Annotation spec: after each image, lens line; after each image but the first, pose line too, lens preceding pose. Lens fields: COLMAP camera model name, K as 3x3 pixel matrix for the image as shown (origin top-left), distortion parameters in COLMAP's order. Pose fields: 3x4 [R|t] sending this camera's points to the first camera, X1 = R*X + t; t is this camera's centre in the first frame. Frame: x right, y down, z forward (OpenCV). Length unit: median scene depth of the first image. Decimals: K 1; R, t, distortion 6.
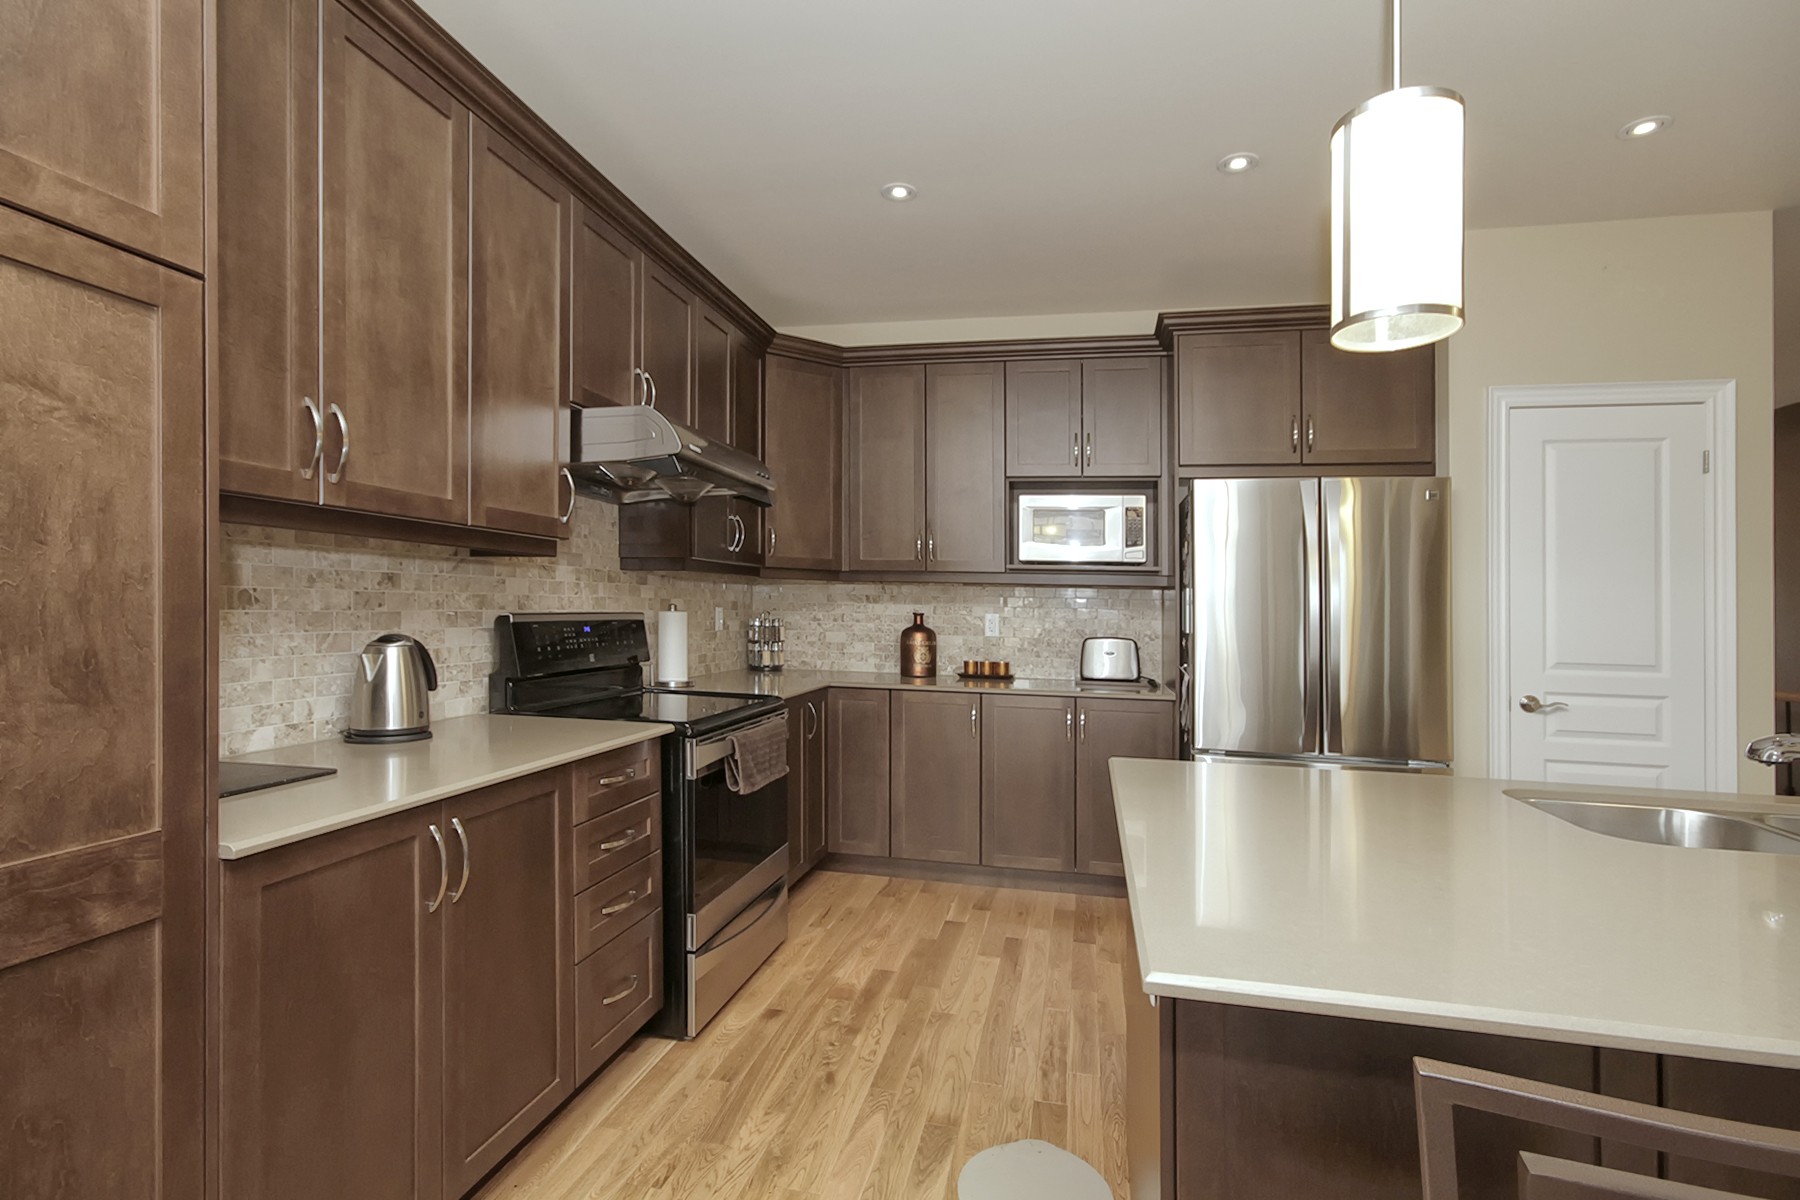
lens RADIAL K [[835.8, 0, 899.4], [0, 835.8, 600.1], [0, 0, 1]] dist [-0.009687, 0.001613]
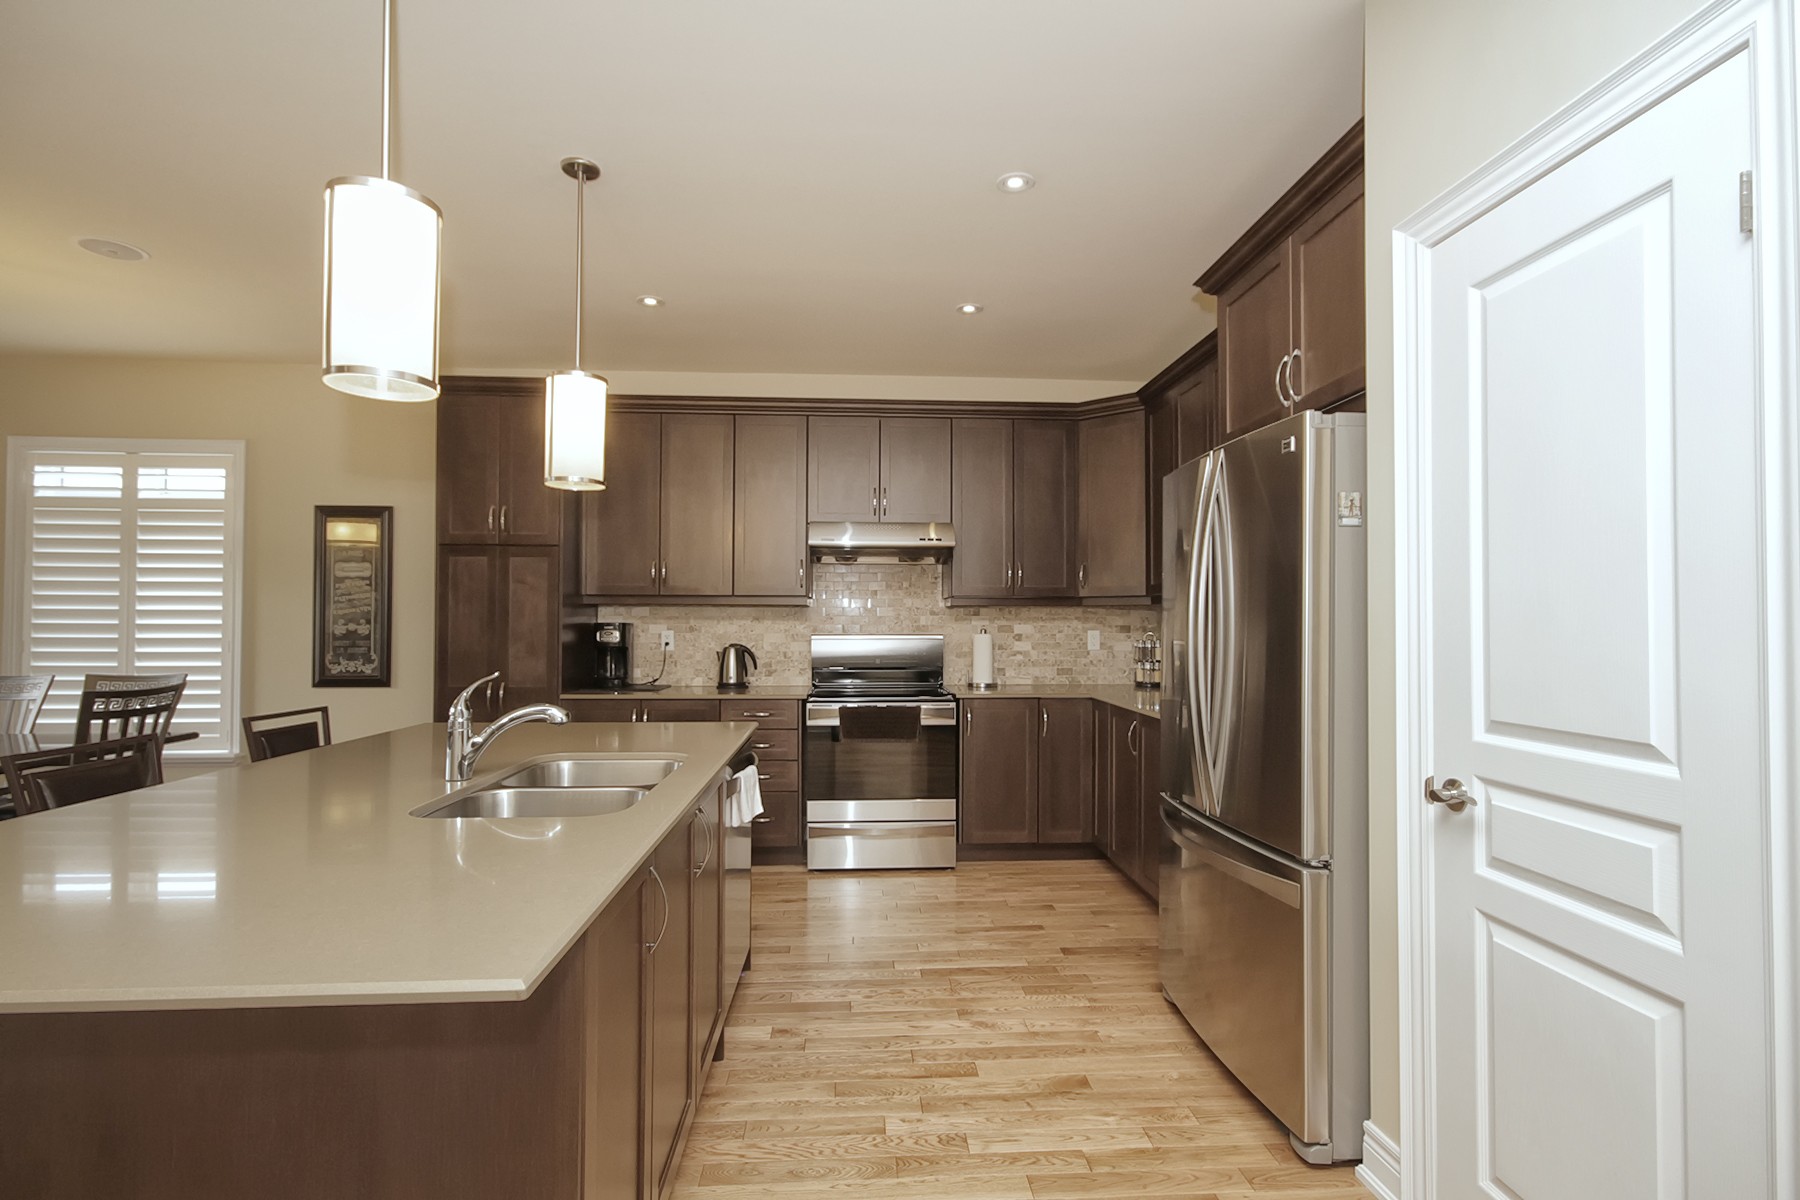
lens RADIAL K [[835.8, 0, 891.4], [0, 835.8, 603.3], [0, 0, 1]] dist [-0.009687, 0.001613]
pose [[0.269326, -0.043204, -0.962080, 1.104066], [0.012531, 0.999066, -0.041356, 0.019245], [0.962968, -0.000918, 0.269615, 0.486304]]
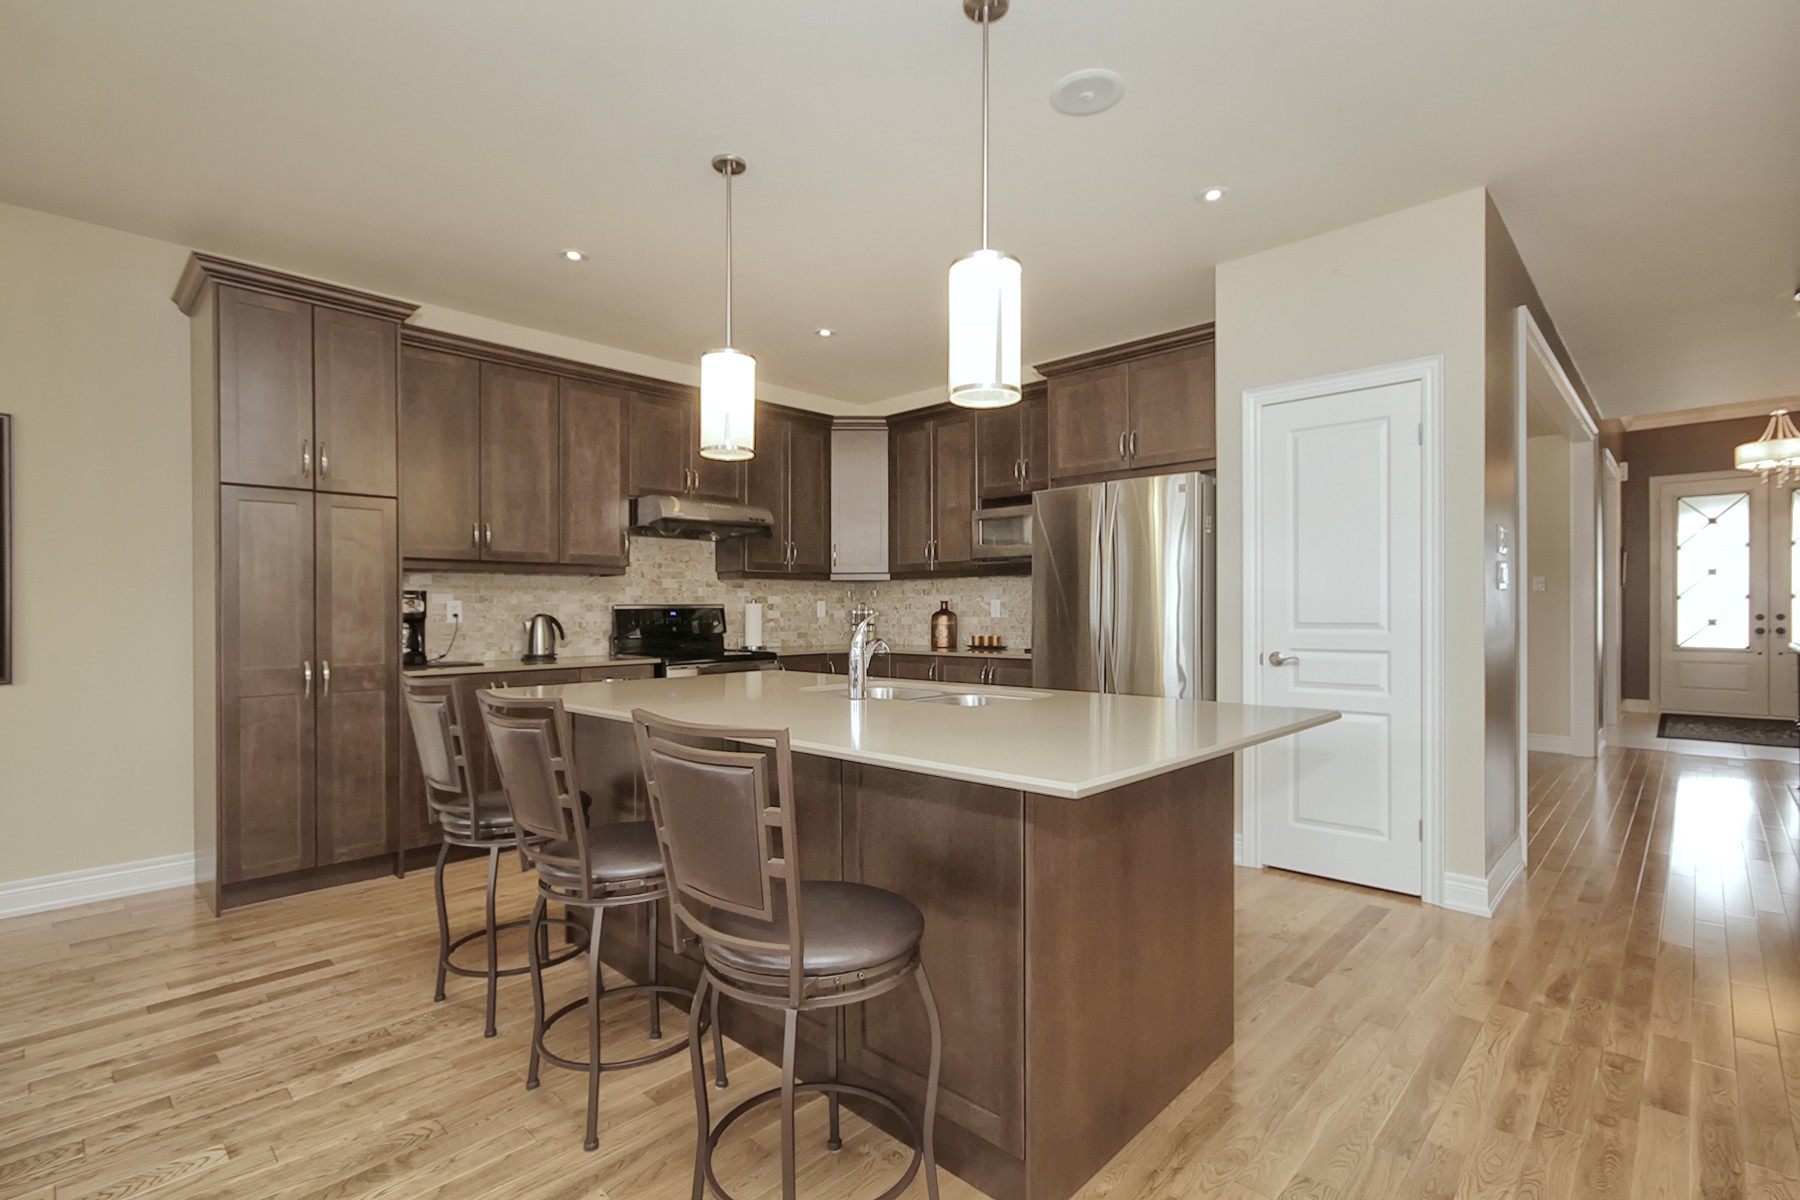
lens RADIAL K [[835.8, 0, 900.1], [0, 835.8, 606.9], [0, 0, 1]] dist [-0.009687, 0.001613]
pose [[0.851065, -0.029477, -0.524232, 0.868355], [0.029988, 0.999522, -0.007518, 0.042500], [0.524203, -0.009323, 0.851542, -0.255893]]
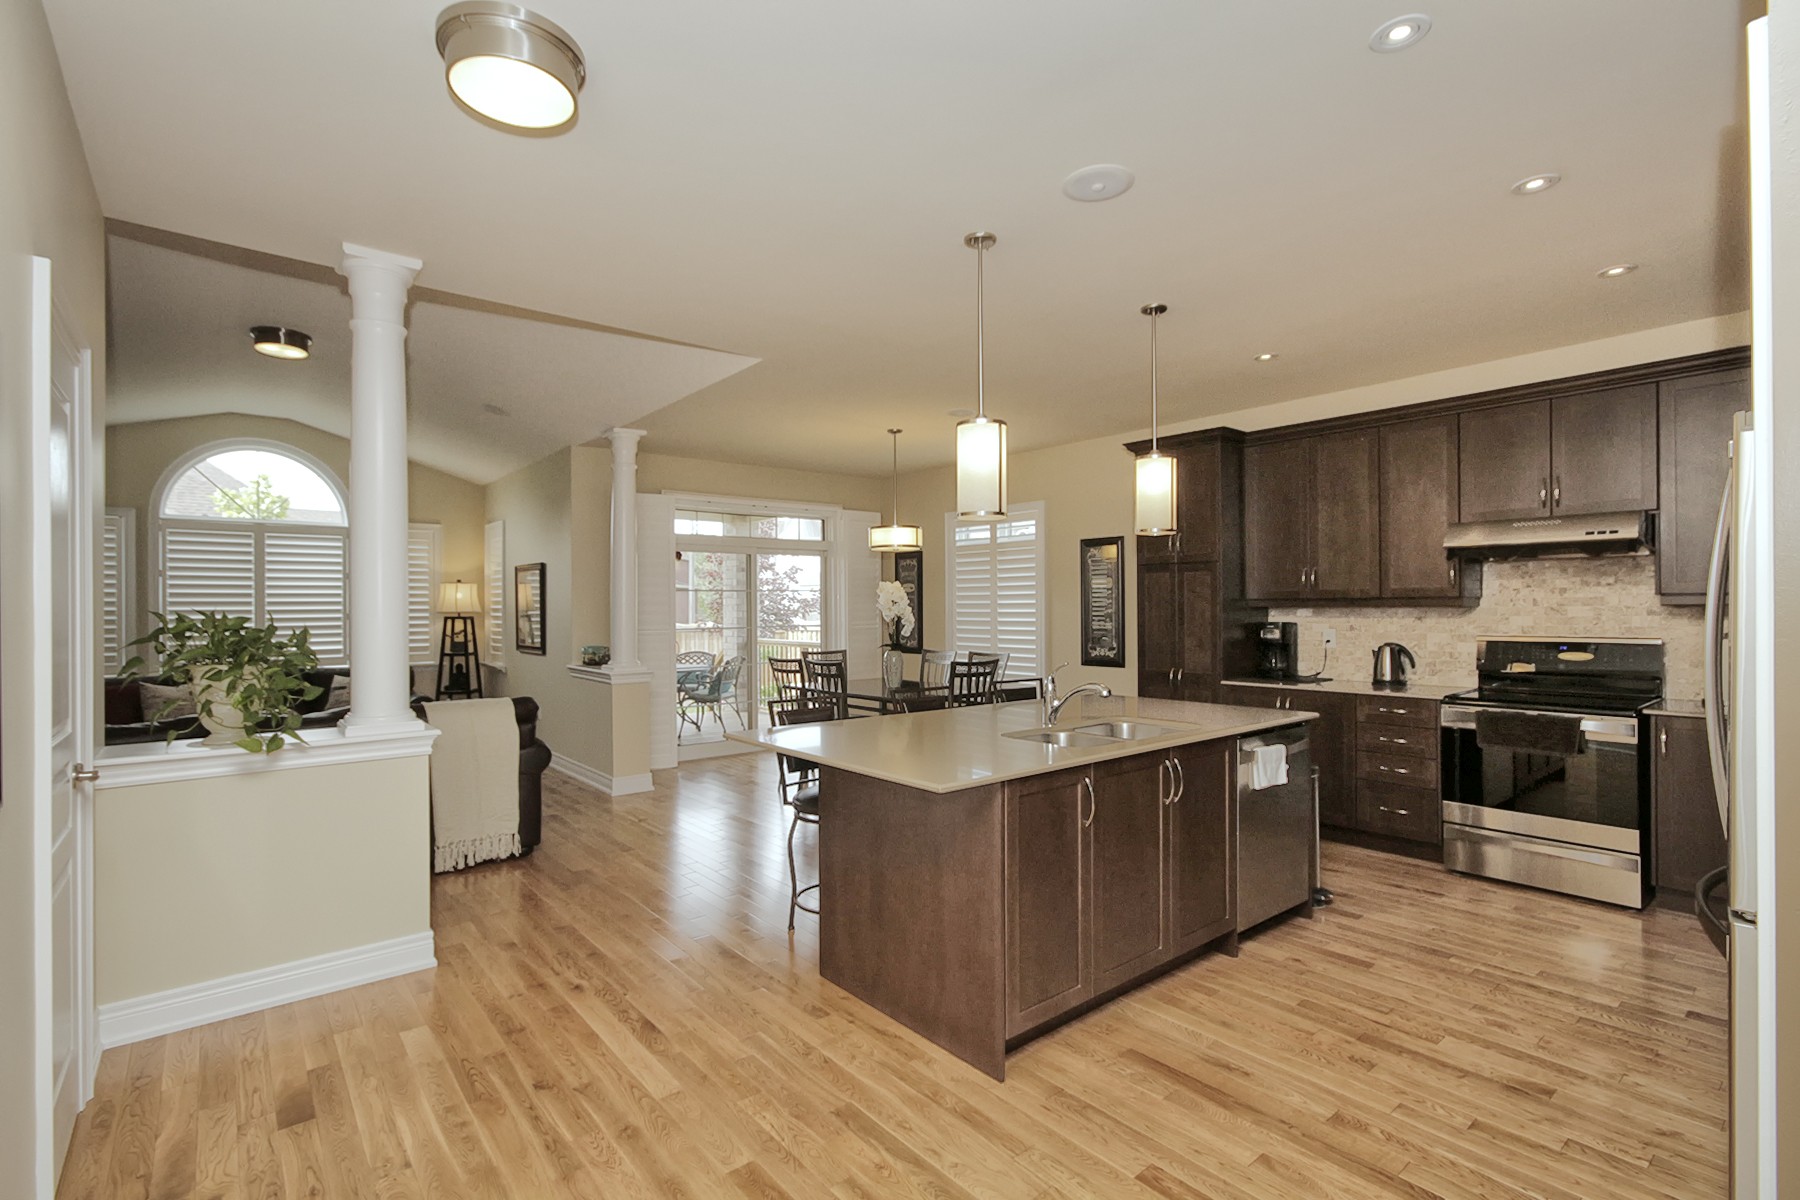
lens RADIAL K [[835.8, 0, 887.2], [0, 835.8, 598.1], [0, 0, 1]] dist [-0.009687, 0.001613]
pose [[-0.633656, -0.026624, -0.773157, 1.386109], [0.000398, 0.999396, -0.034741, -0.003452], [0.773615, -0.022322, -0.633263, 0.869825]]
